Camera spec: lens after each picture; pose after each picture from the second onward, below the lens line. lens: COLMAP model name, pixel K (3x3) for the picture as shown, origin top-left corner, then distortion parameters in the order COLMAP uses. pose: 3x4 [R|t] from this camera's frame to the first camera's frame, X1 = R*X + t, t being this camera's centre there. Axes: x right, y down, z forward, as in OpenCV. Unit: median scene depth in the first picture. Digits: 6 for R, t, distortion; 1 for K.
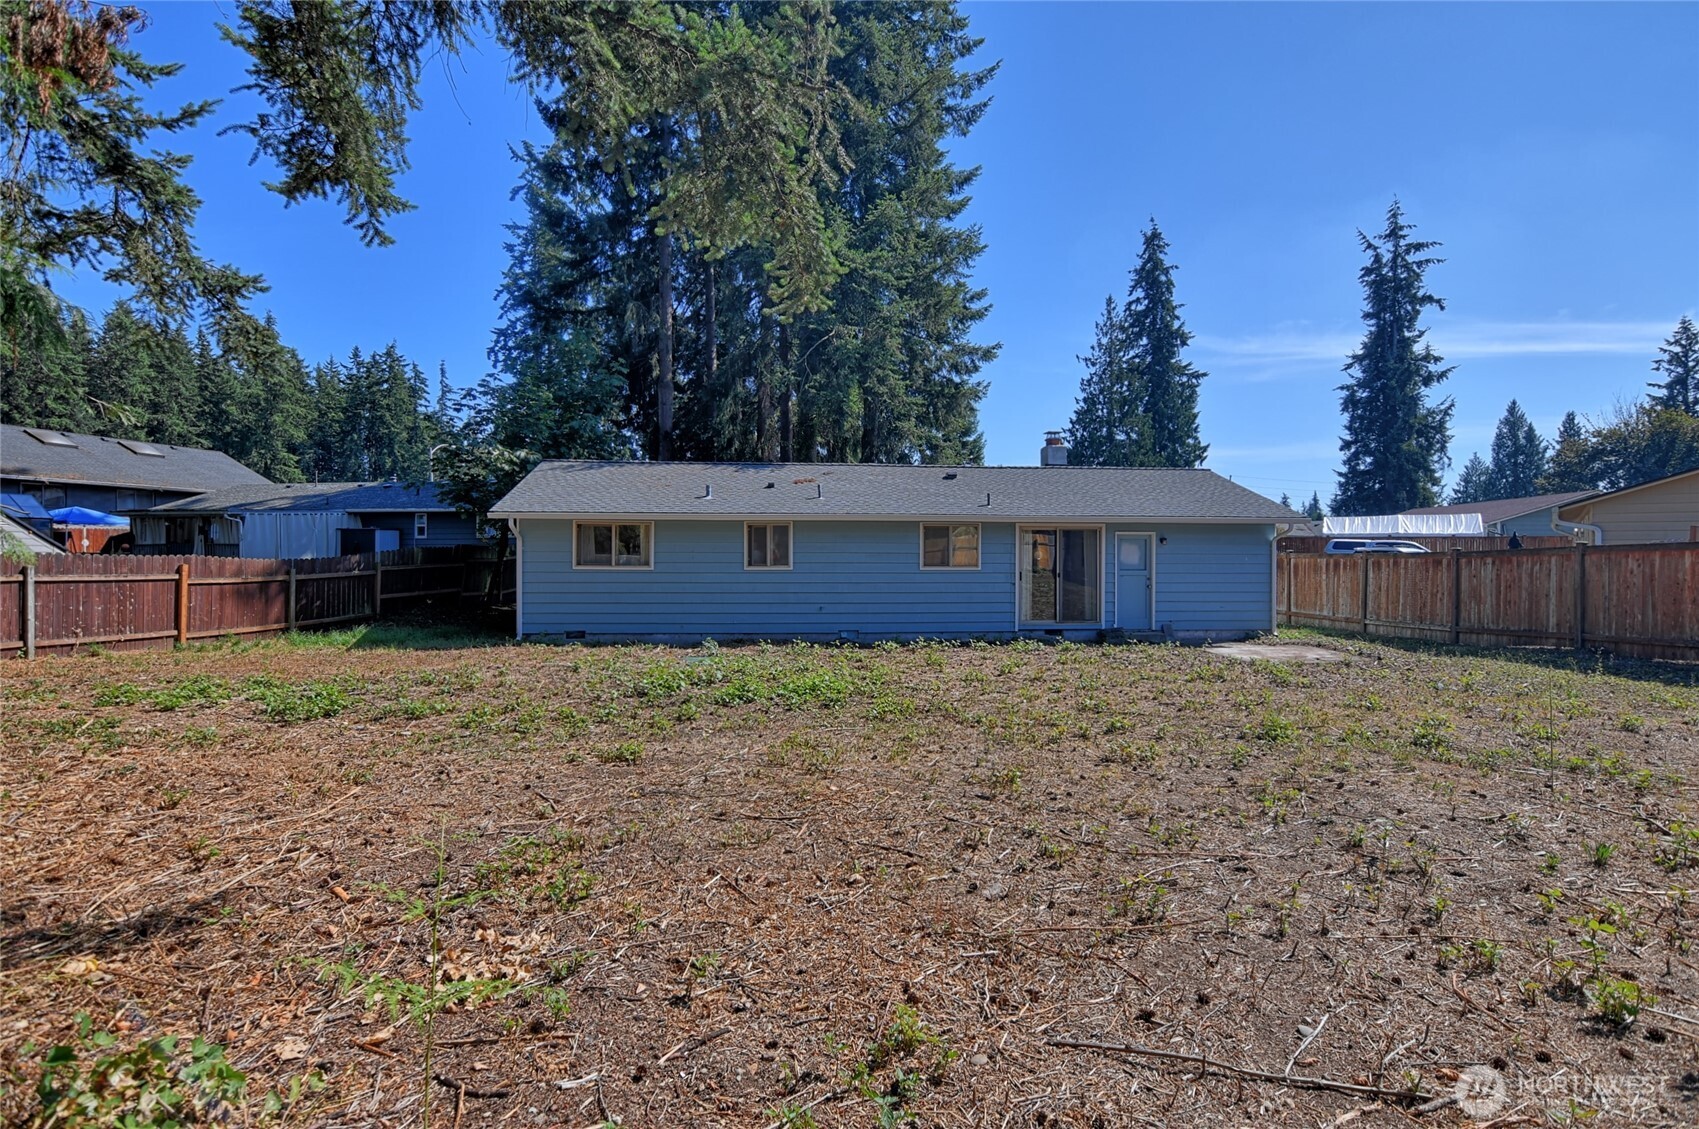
lens RADIAL K [[825.5, 0, 851.1], [0, 825.5, 555.5], [0, 0, 1]] dist [0.011401, 0.000689]
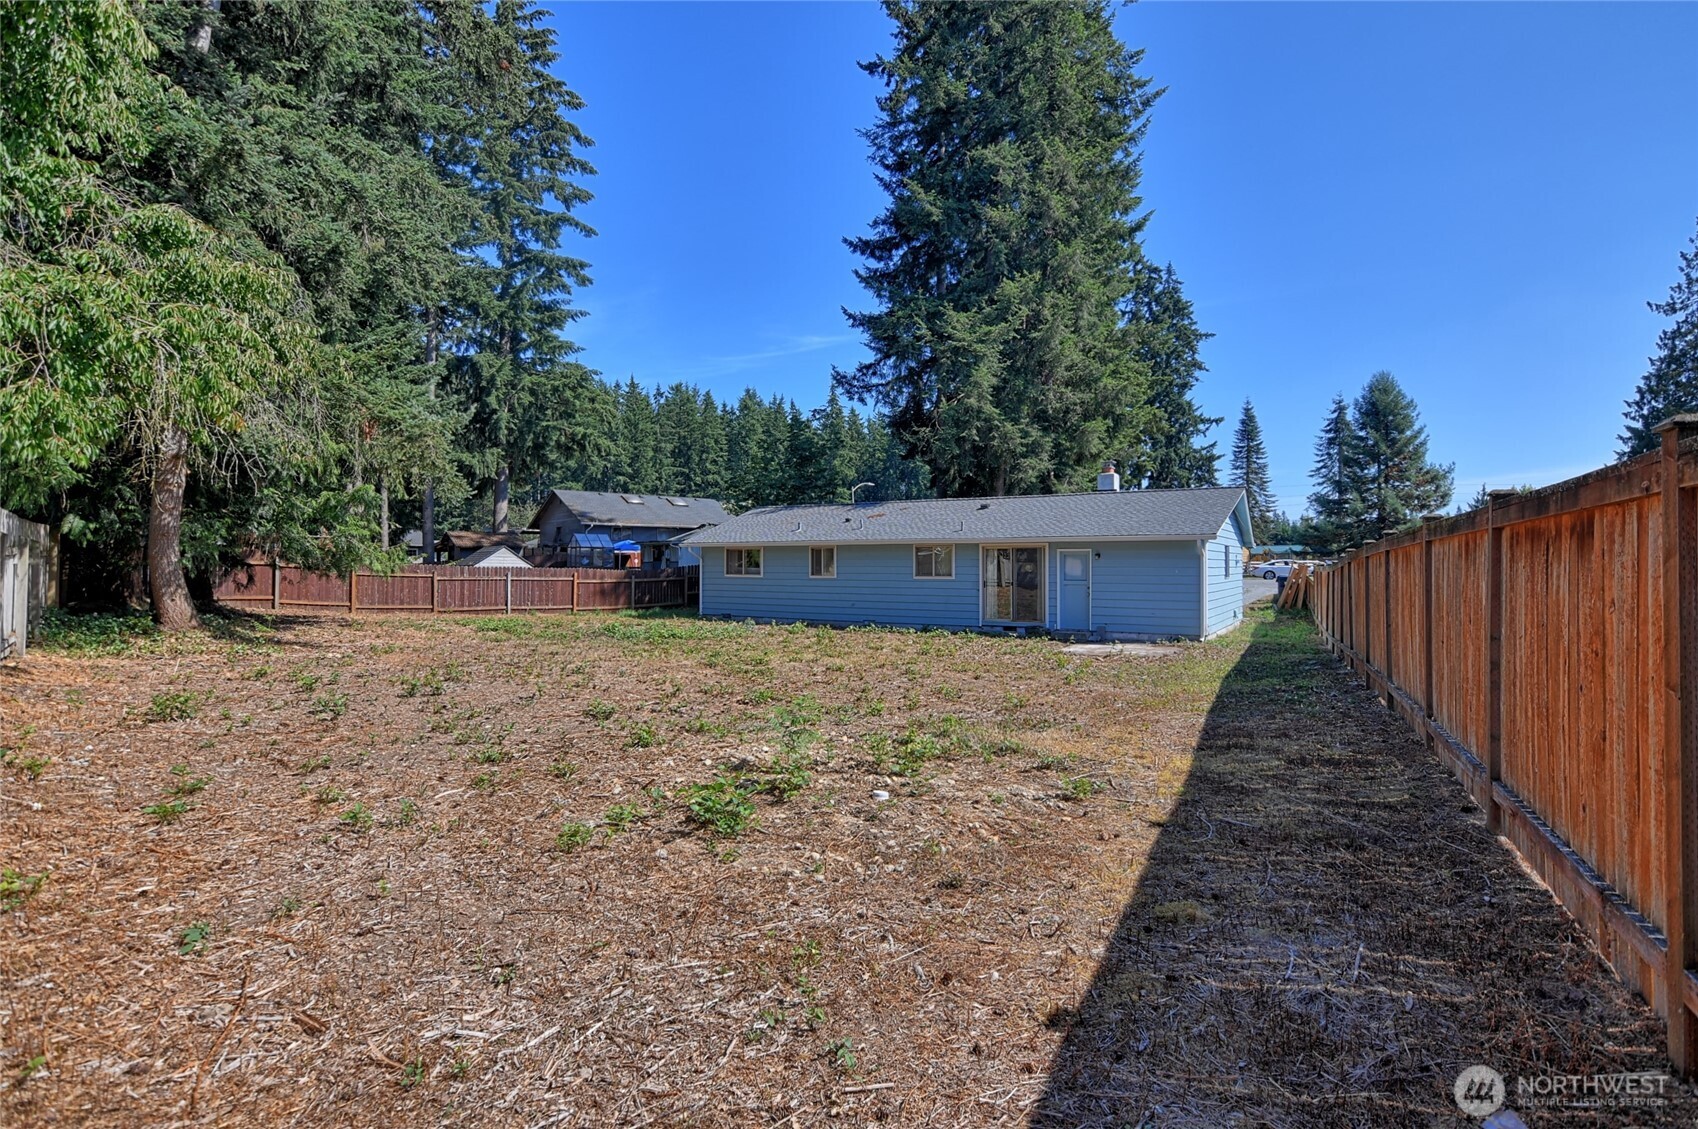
lens RADIAL K [[825.0, 0, 850.6], [0, 825.0, 555.5], [0, 0, 1]] dist [0.011401, 0.000689]
pose [[0.805238, -0.008784, -0.592887, 0.802051], [-0.000935, 0.999870, -0.016082, 0.001067], [0.592952, 0.013504, 0.805125, -0.175718]]
